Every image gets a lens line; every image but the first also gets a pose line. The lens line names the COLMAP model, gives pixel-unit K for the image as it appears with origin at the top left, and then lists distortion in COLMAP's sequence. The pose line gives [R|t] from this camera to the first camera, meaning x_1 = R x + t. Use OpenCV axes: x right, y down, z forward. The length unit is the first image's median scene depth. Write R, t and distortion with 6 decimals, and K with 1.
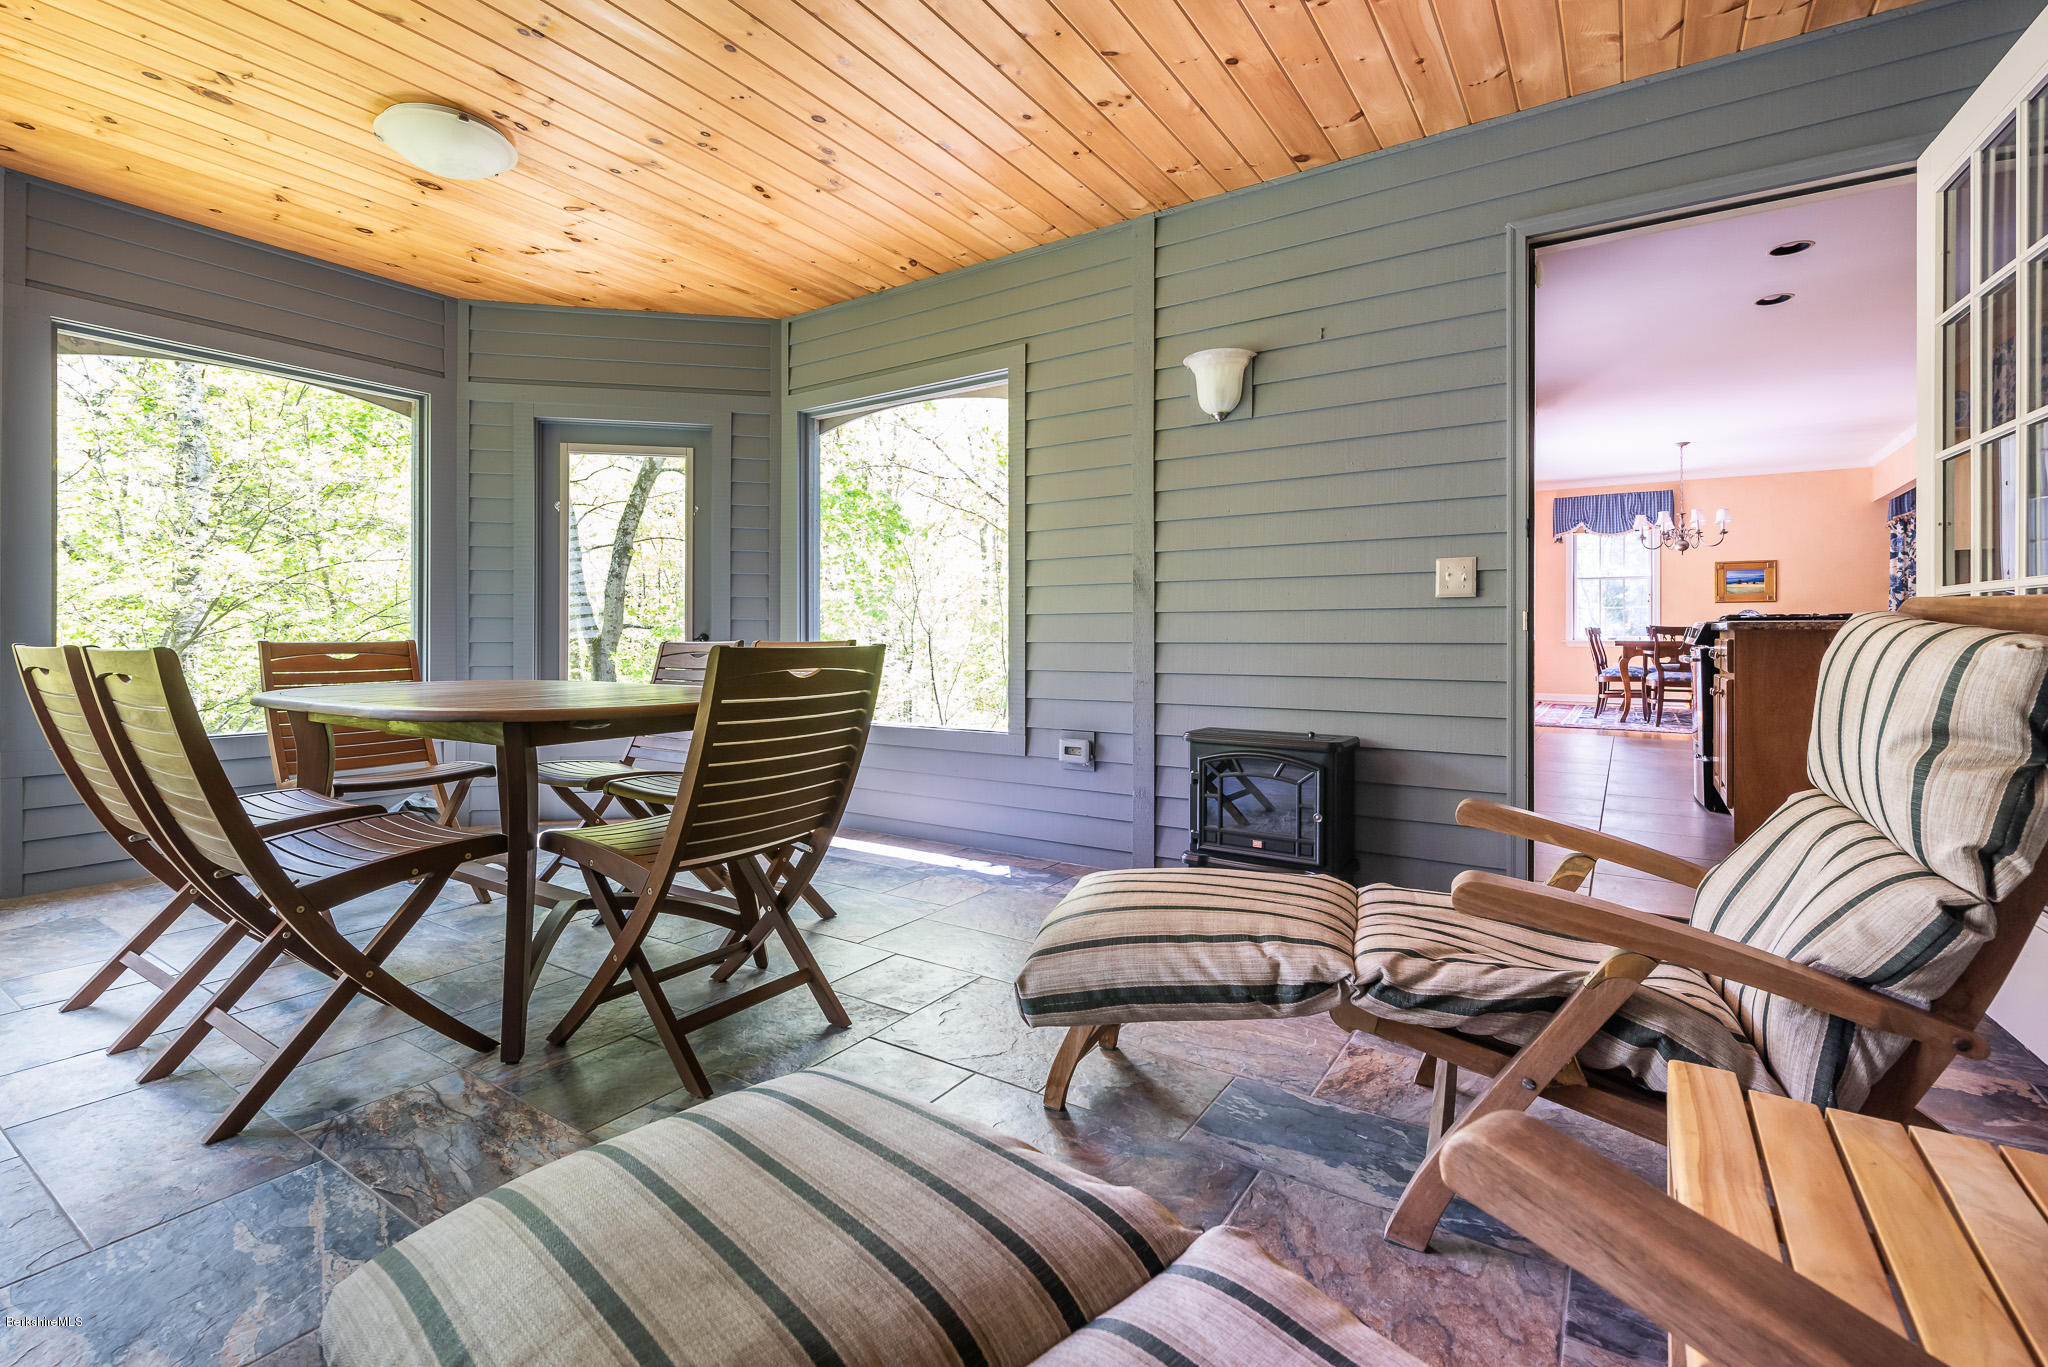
lens RADIAL K [[898.0, 0, 1004.1], [0, 898.0, 632.9], [0, 0, 1]] dist [-0.000563, -0.000507]
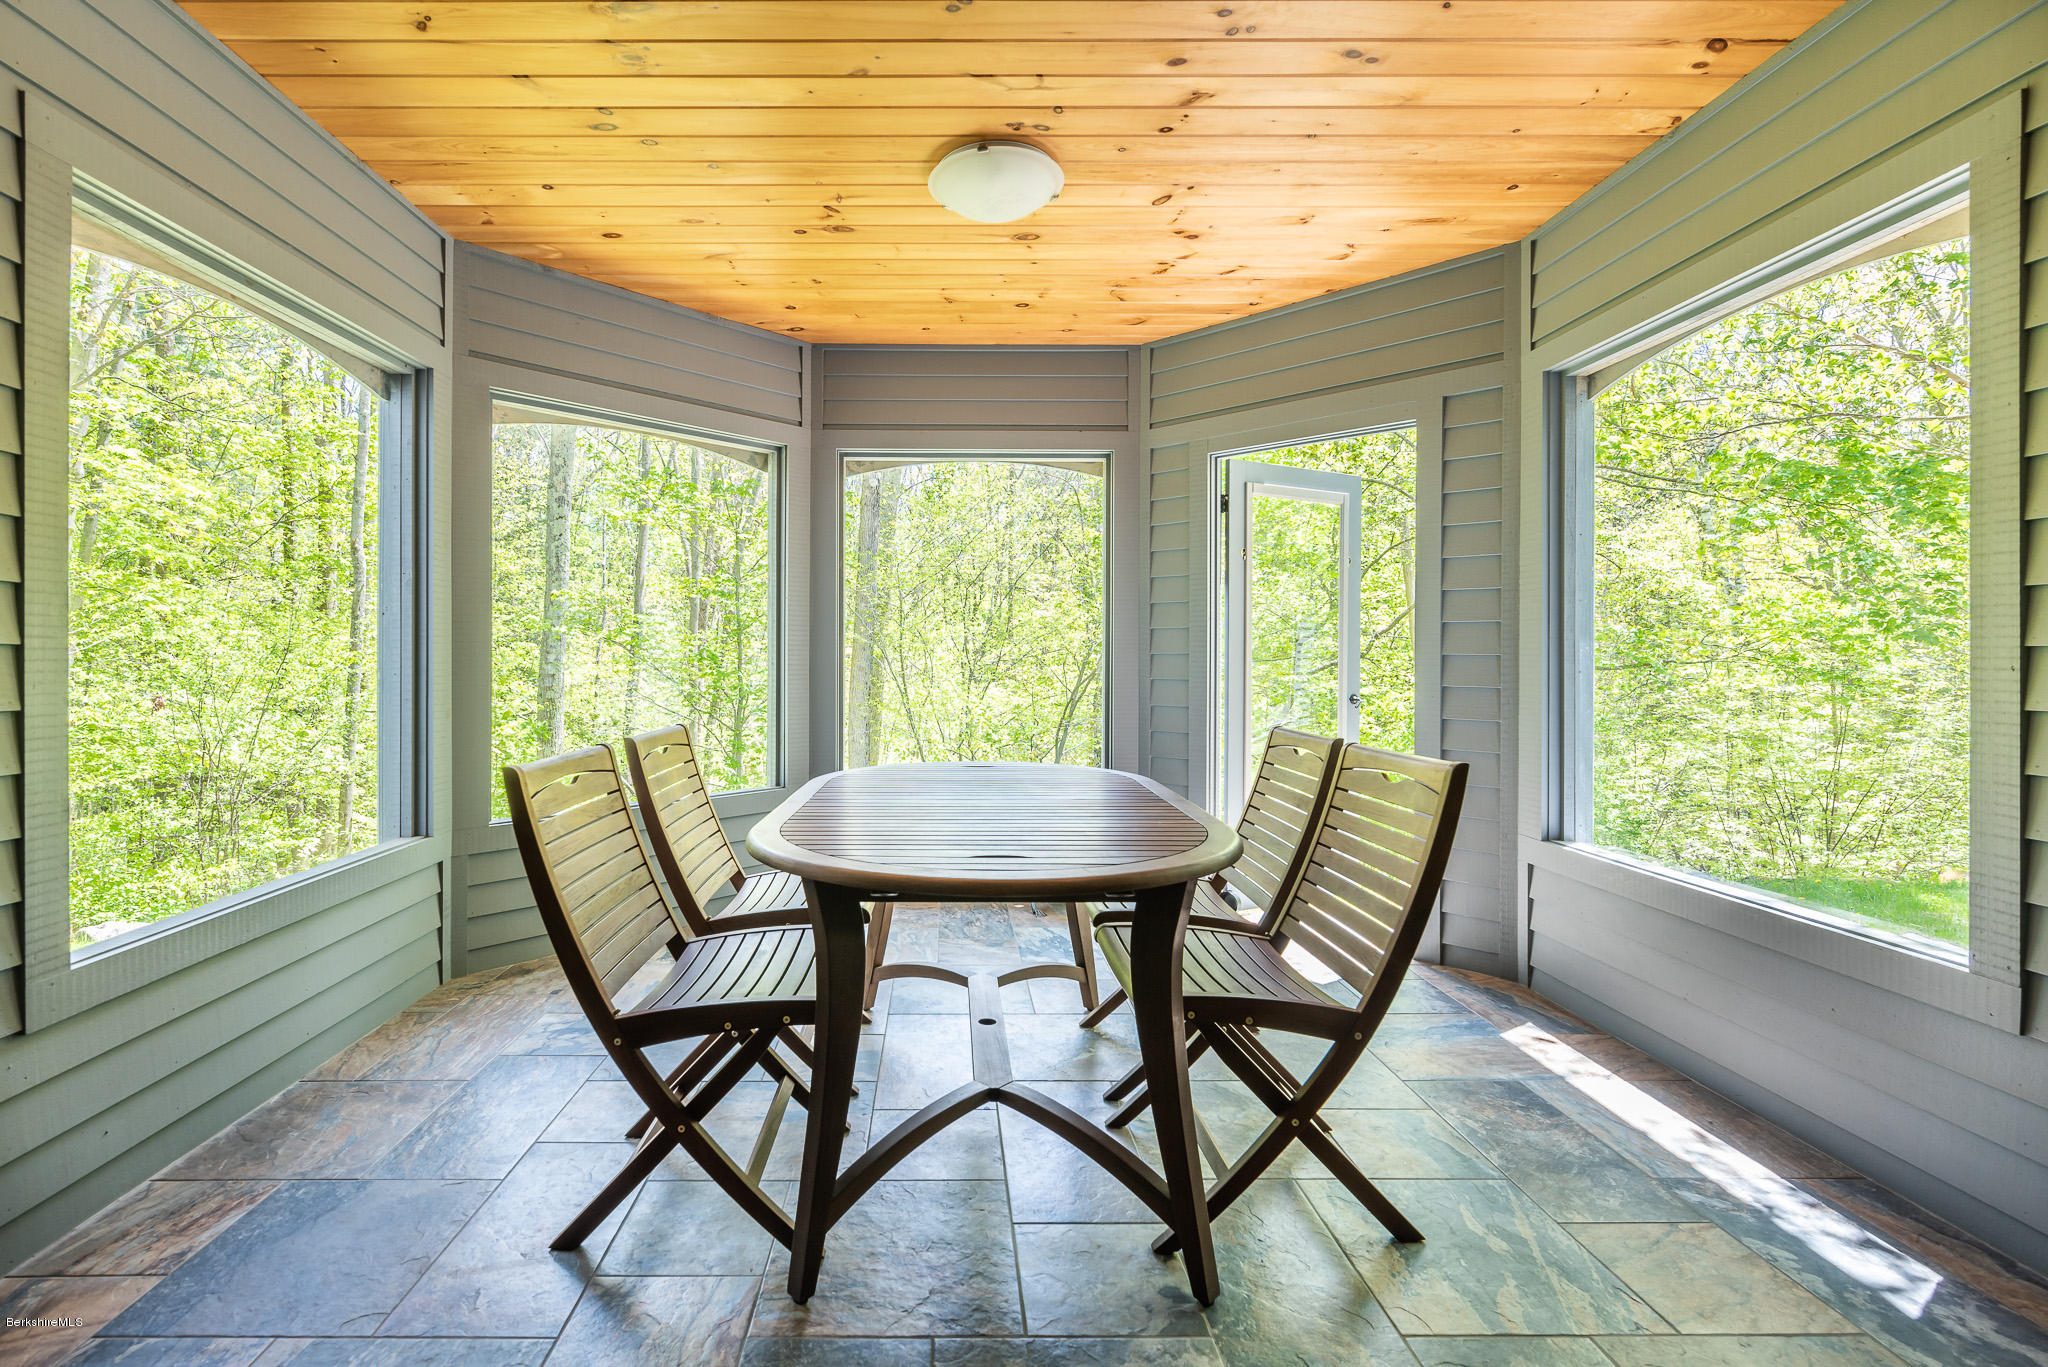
lens RADIAL K [[898.0, 0, 1024.5], [0, 898.0, 647.2], [0, 0, 1]] dist [-0.000563, -0.000507]
pose [[0.562224, 0.004127, -0.826975, 0.113971], [-0.003783, 0.999990, 0.002419, -0.052752], [0.826977, 0.001768, 0.562234, 0.364973]]
